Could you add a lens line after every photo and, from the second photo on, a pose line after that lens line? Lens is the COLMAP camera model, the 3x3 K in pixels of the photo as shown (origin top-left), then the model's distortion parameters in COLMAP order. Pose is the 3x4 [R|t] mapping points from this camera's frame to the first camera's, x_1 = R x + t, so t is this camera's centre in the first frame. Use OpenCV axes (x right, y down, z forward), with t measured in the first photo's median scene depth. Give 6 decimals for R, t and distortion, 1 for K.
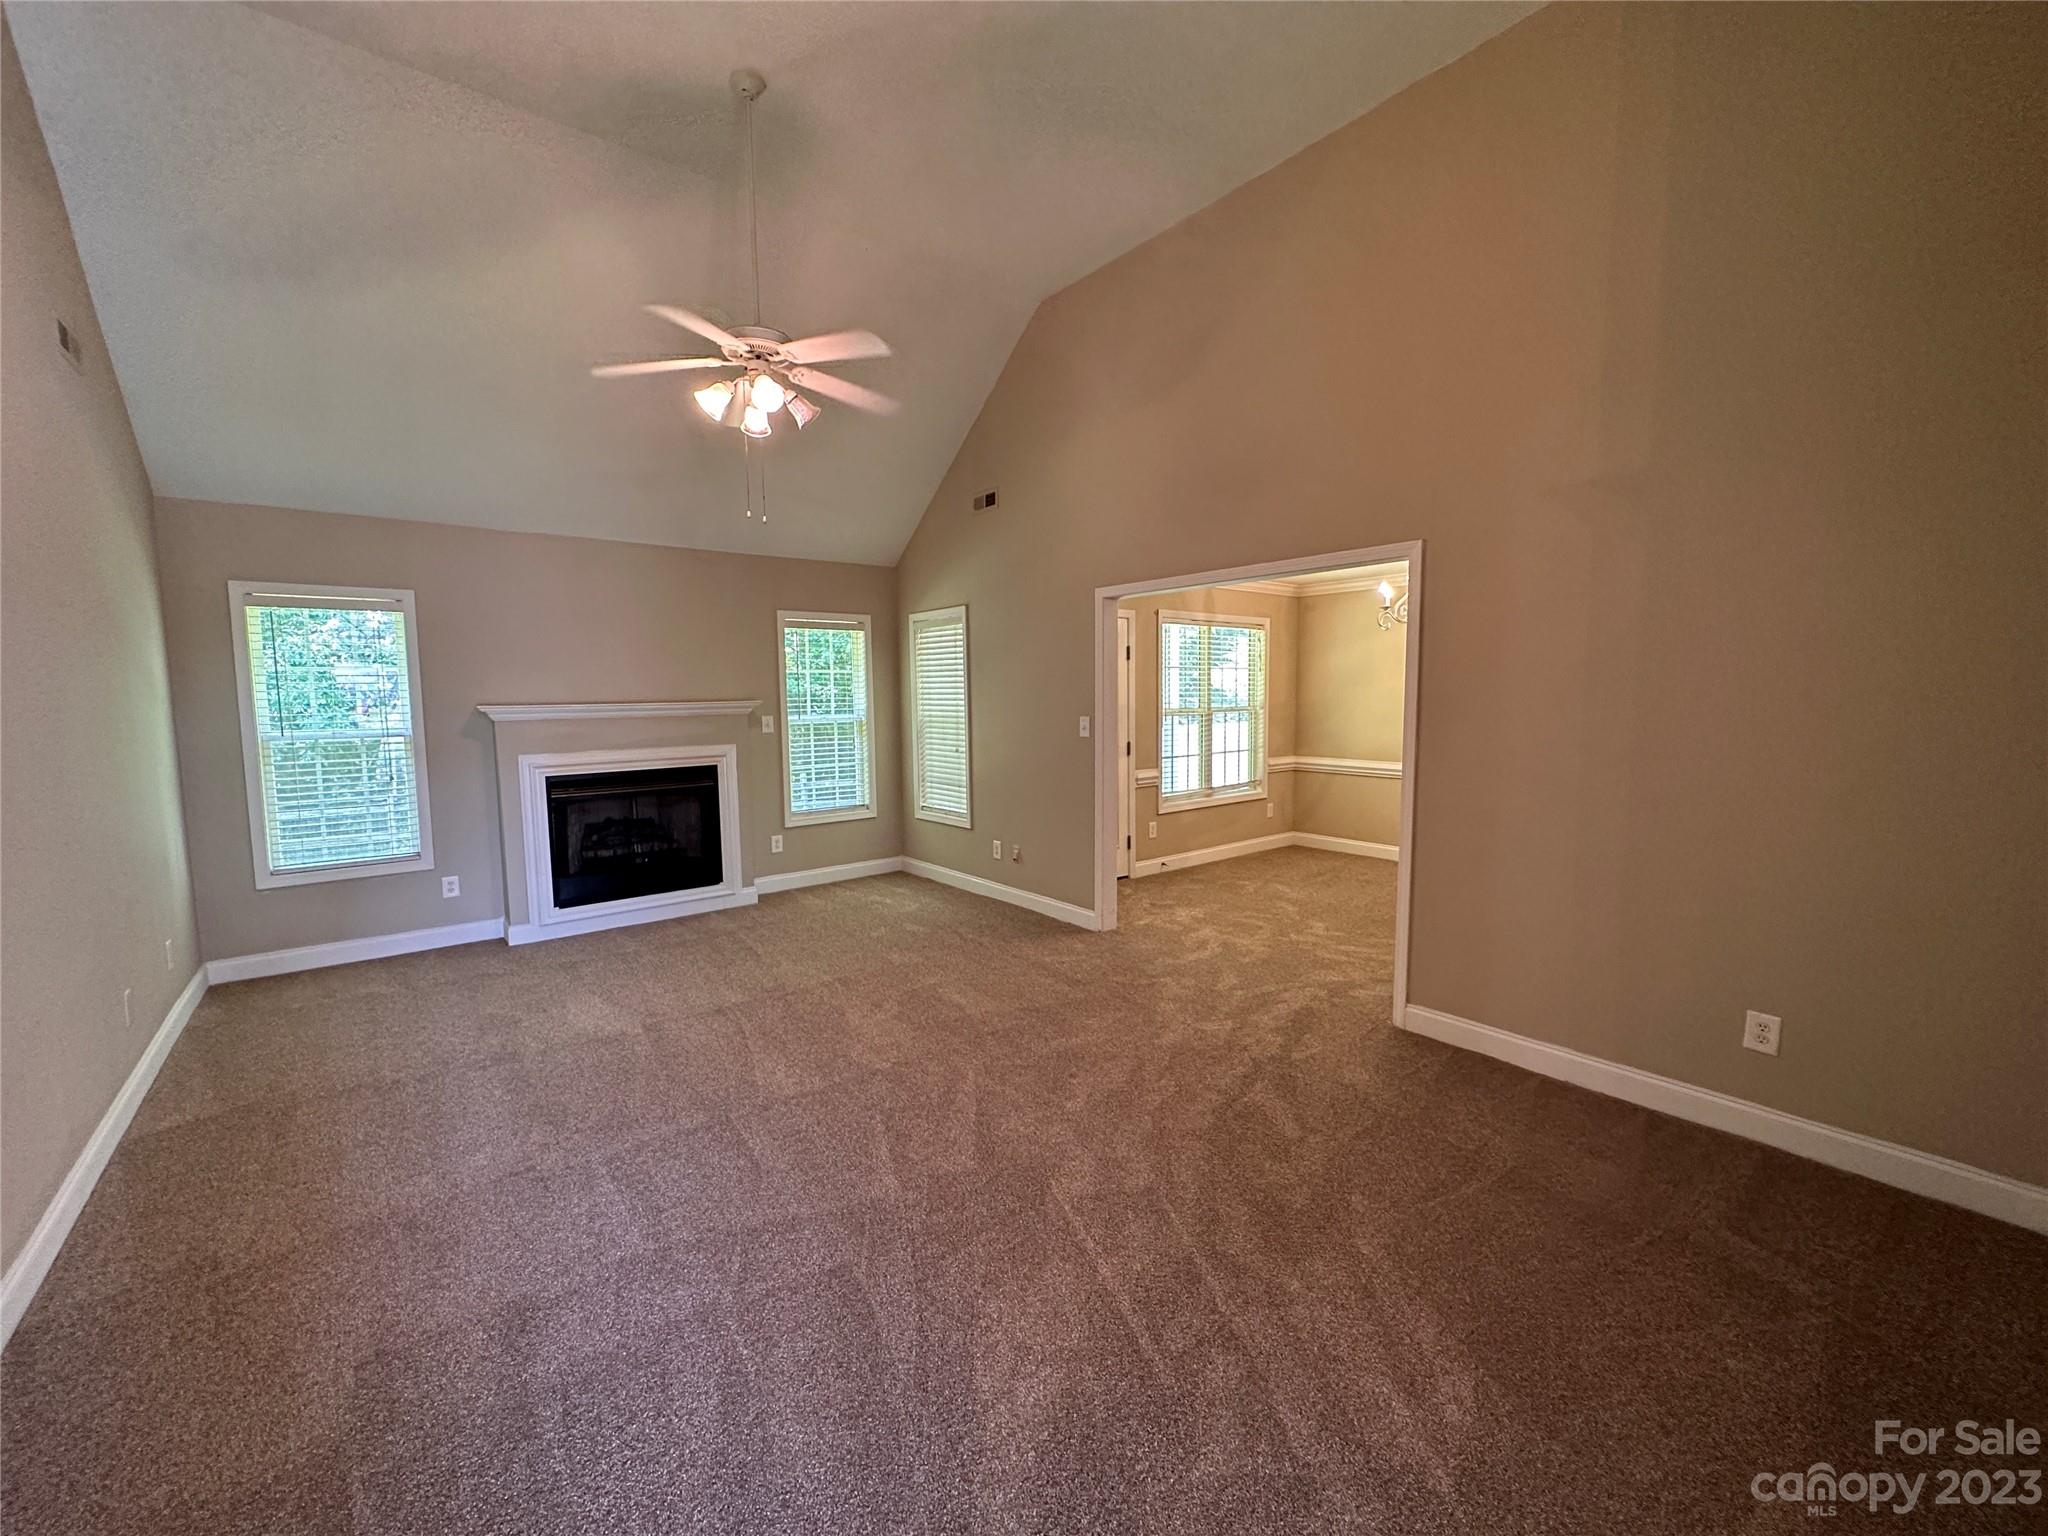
lens RADIAL K [[815.5, 0, 1012.9], [0, 815.5, 772.2], [0, 0, 1]] dist [-0.003337, 0.001288]
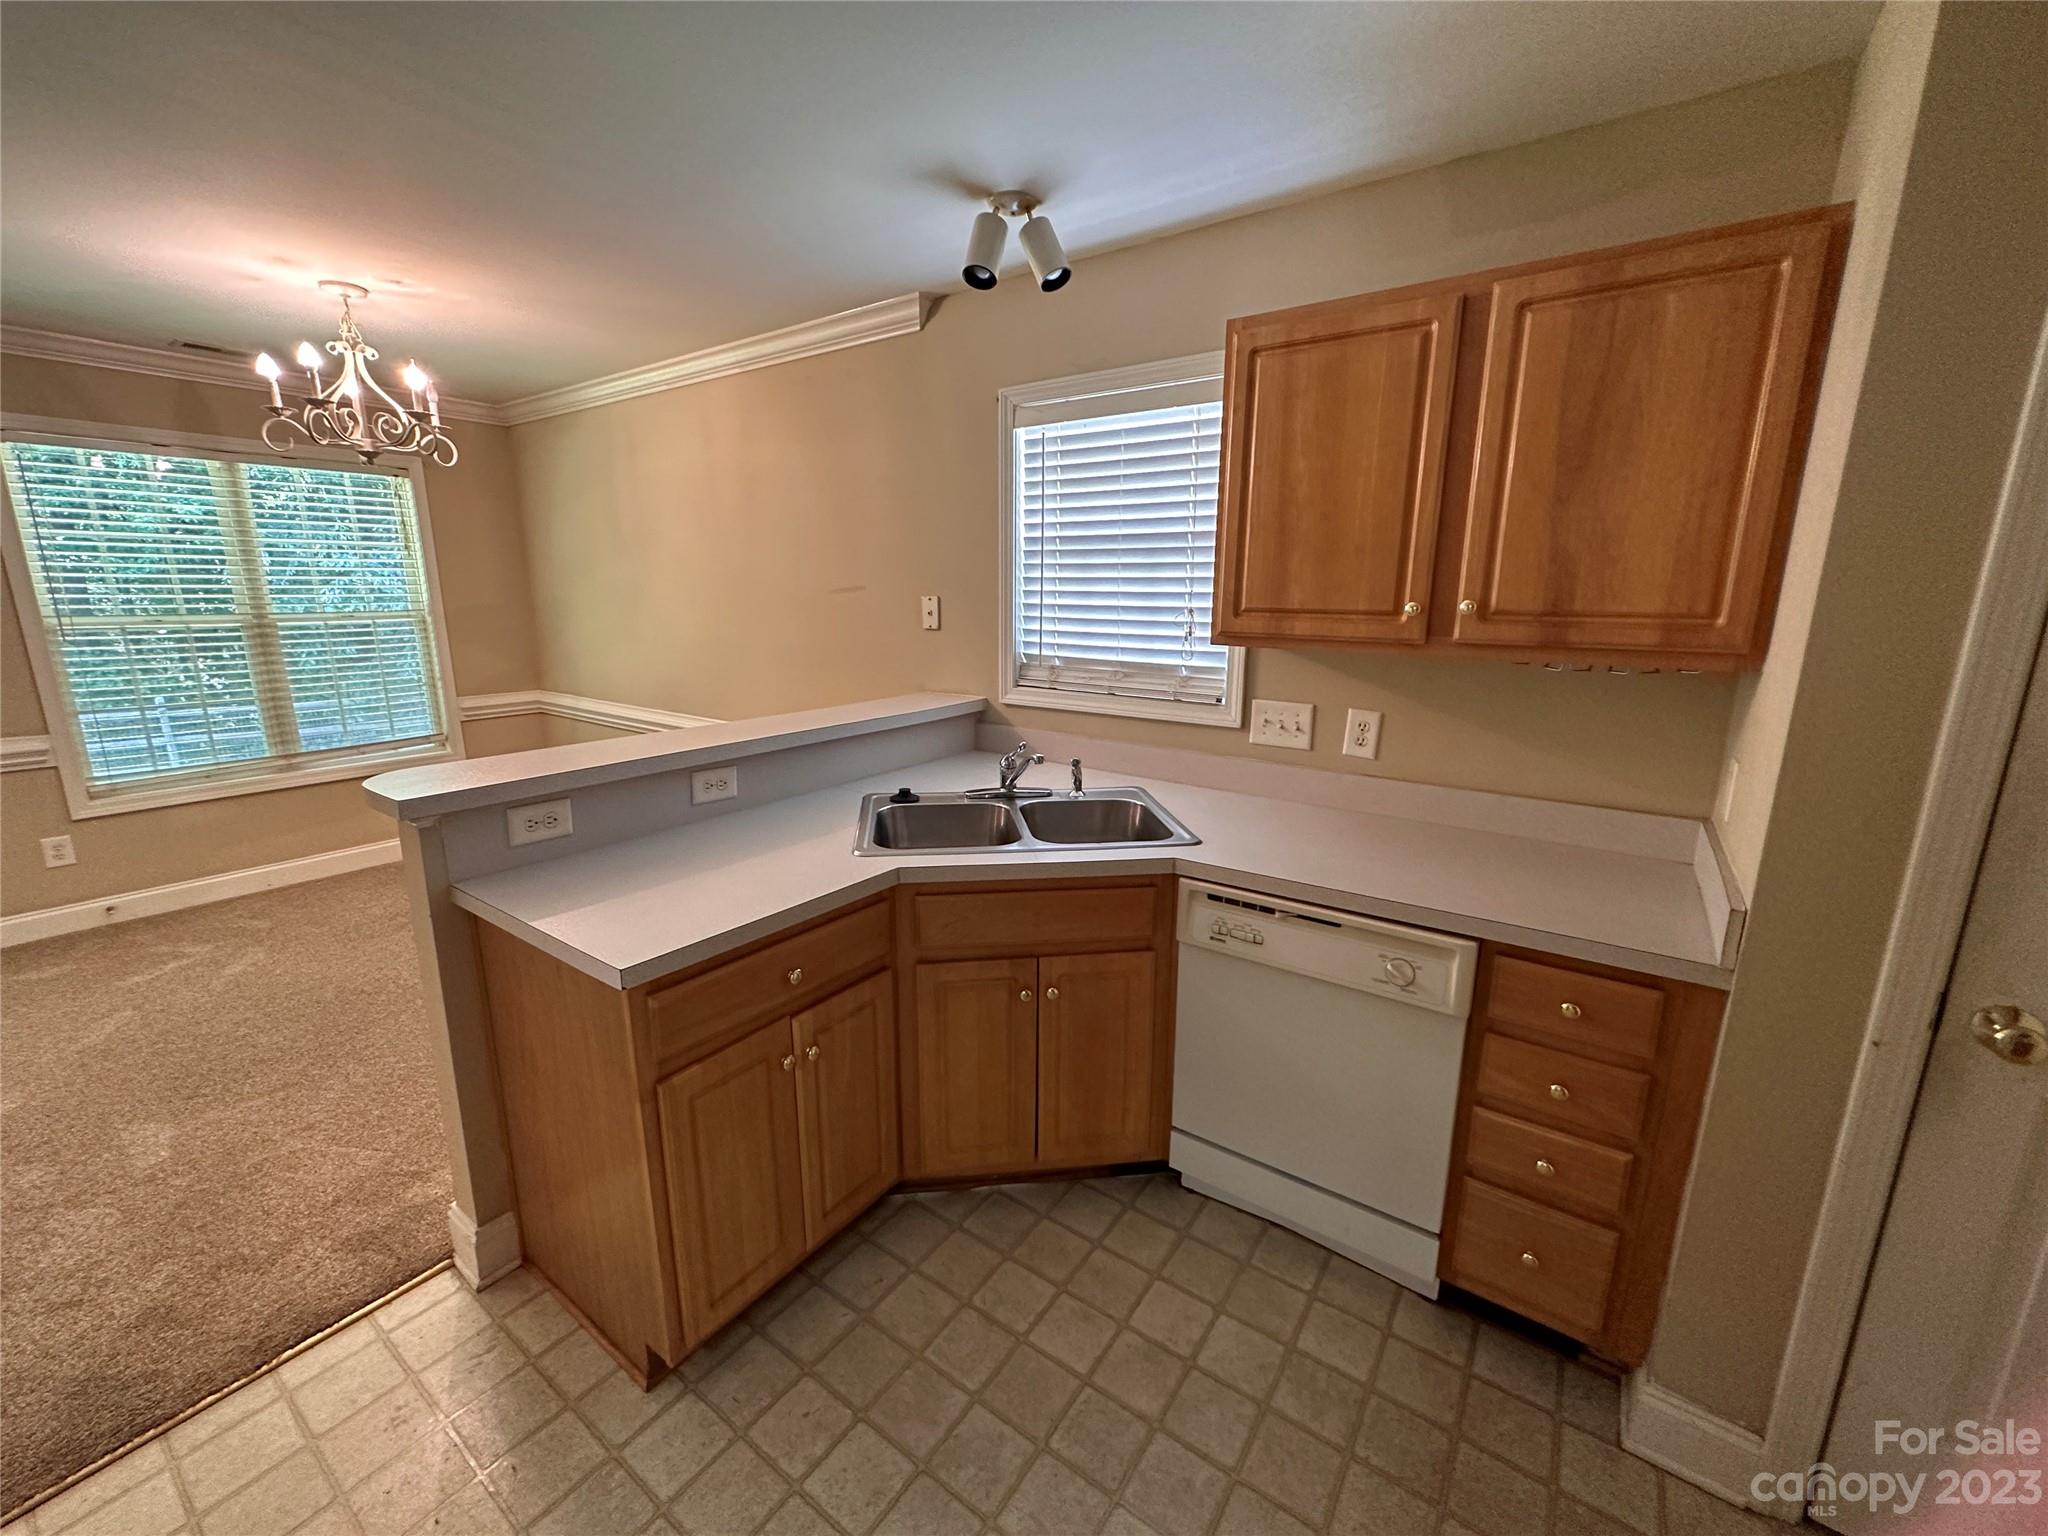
lens RADIAL K [[815.5, 0, 1025.3], [0, 815.5, 763.8], [0, 0, 1]] dist [-0.003337, 0.001288]
pose [[0.961751, -0.041933, 0.270695, 0.713275], [0.009785, 0.992842, 0.119037, -0.046737], [-0.273749, -0.111835, 0.955277, 0.377194]]
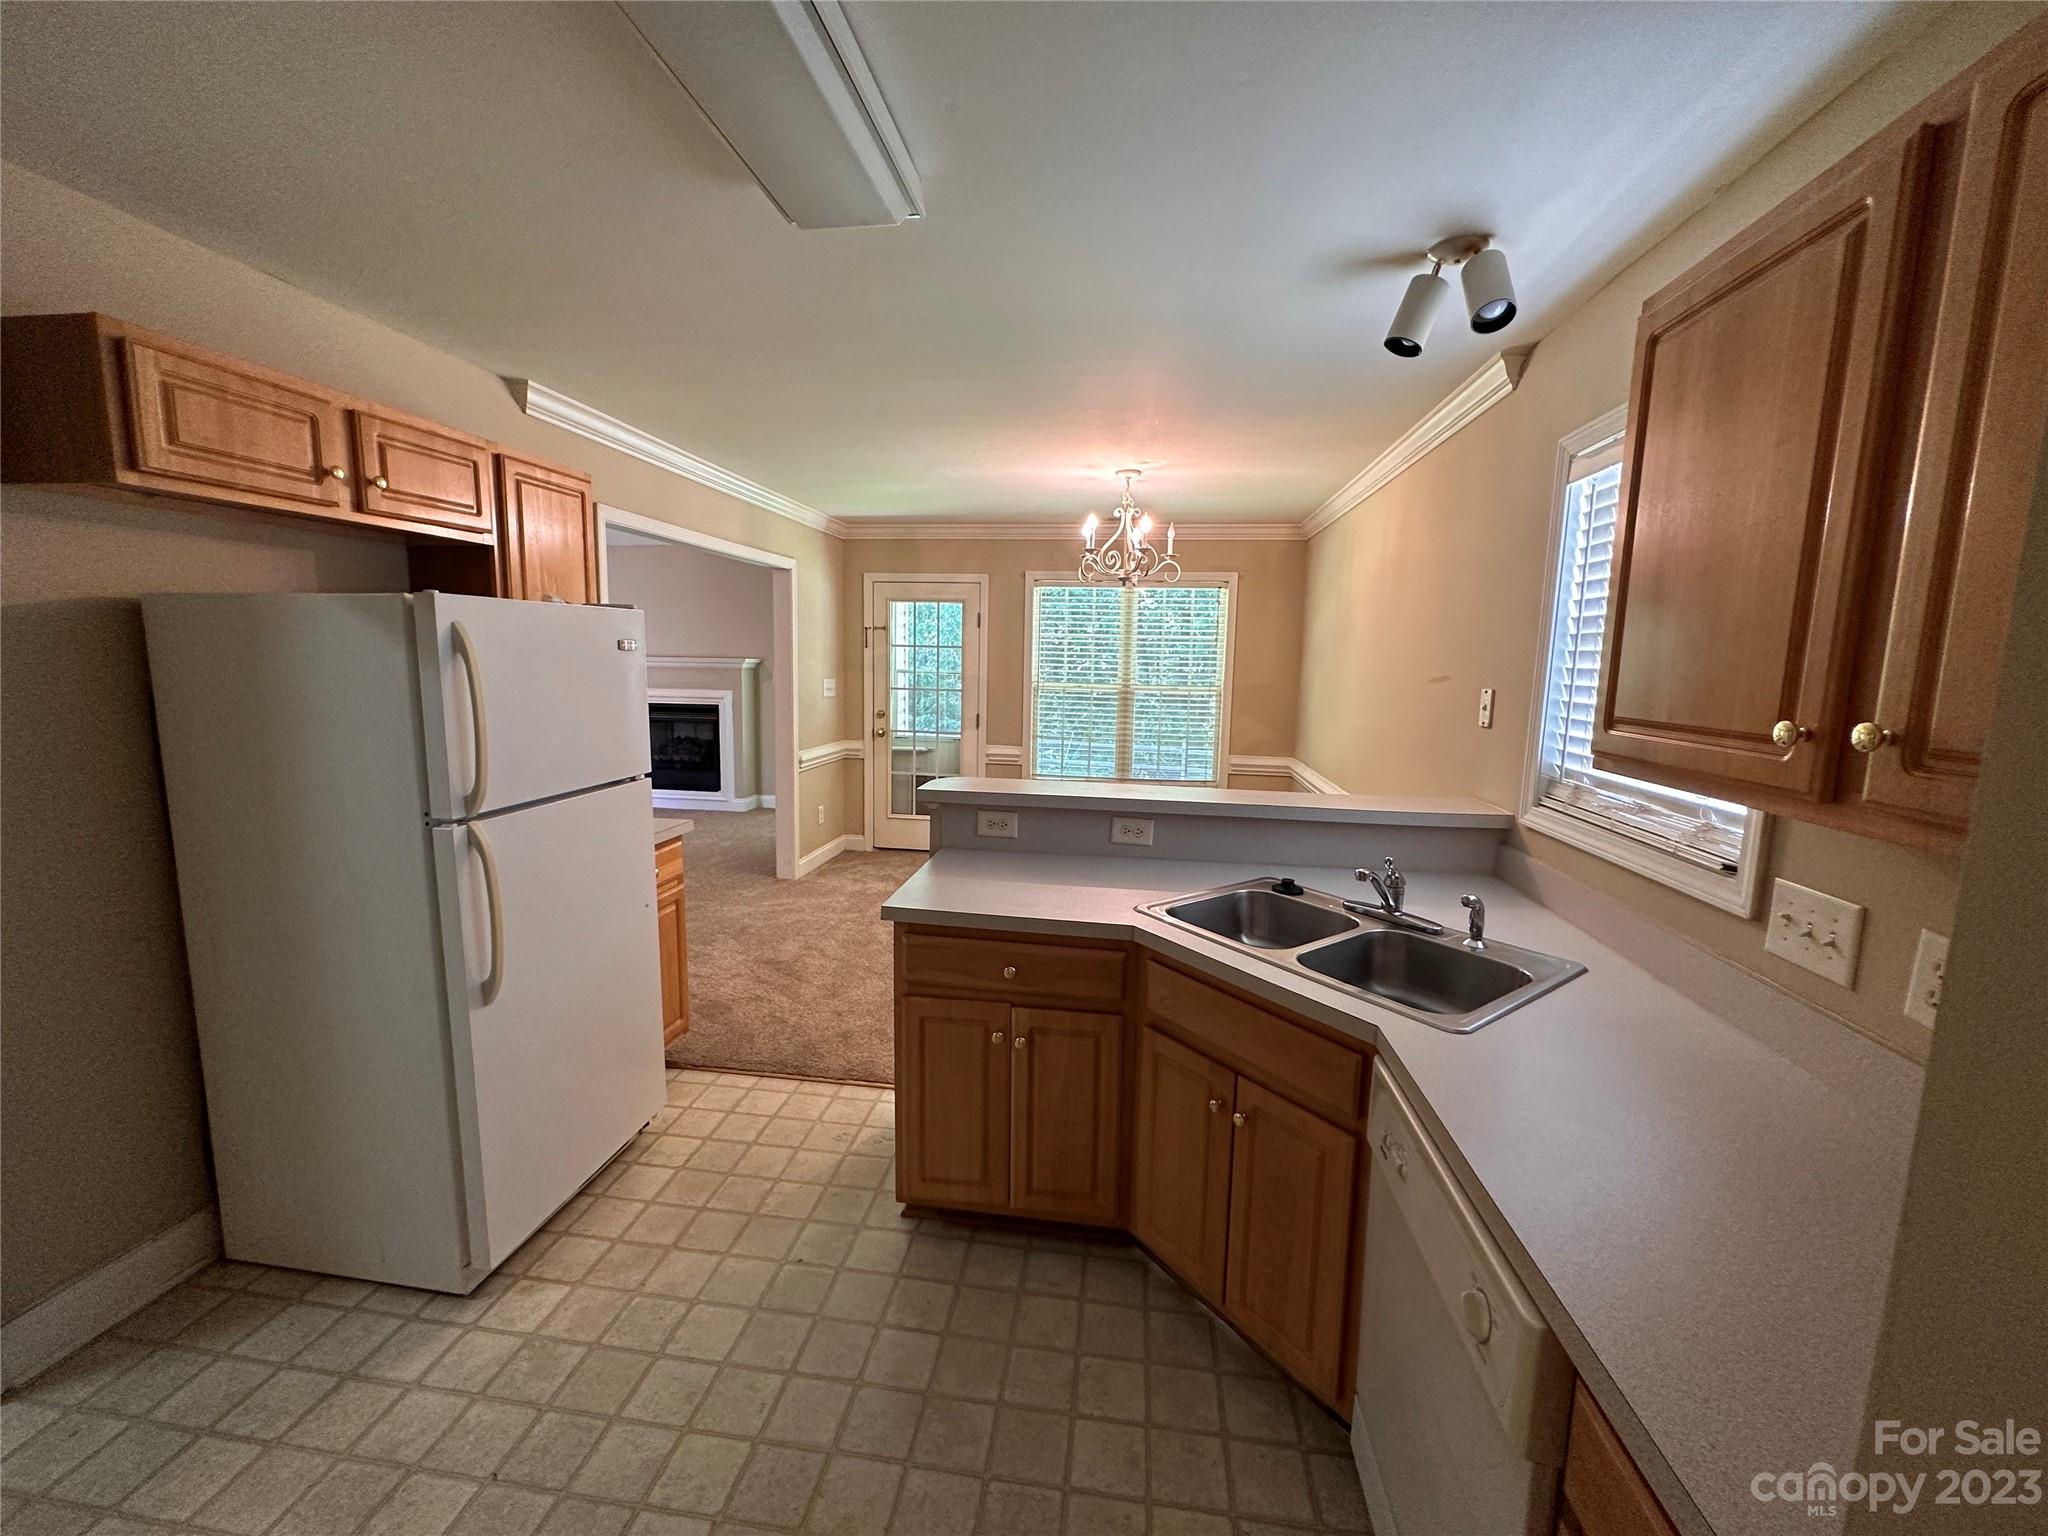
lens RADIAL K [[815.5, 0, 1022.6], [0, 815.5, 763.8], [0, 0, 1]] dist [-0.003337, 0.001288]
pose [[0.685111, 0.120460, -0.718409, 0.945577], [-0.100188, 0.992442, 0.070865, -0.056725], [0.721516, 0.023426, 0.692002, 0.412649]]
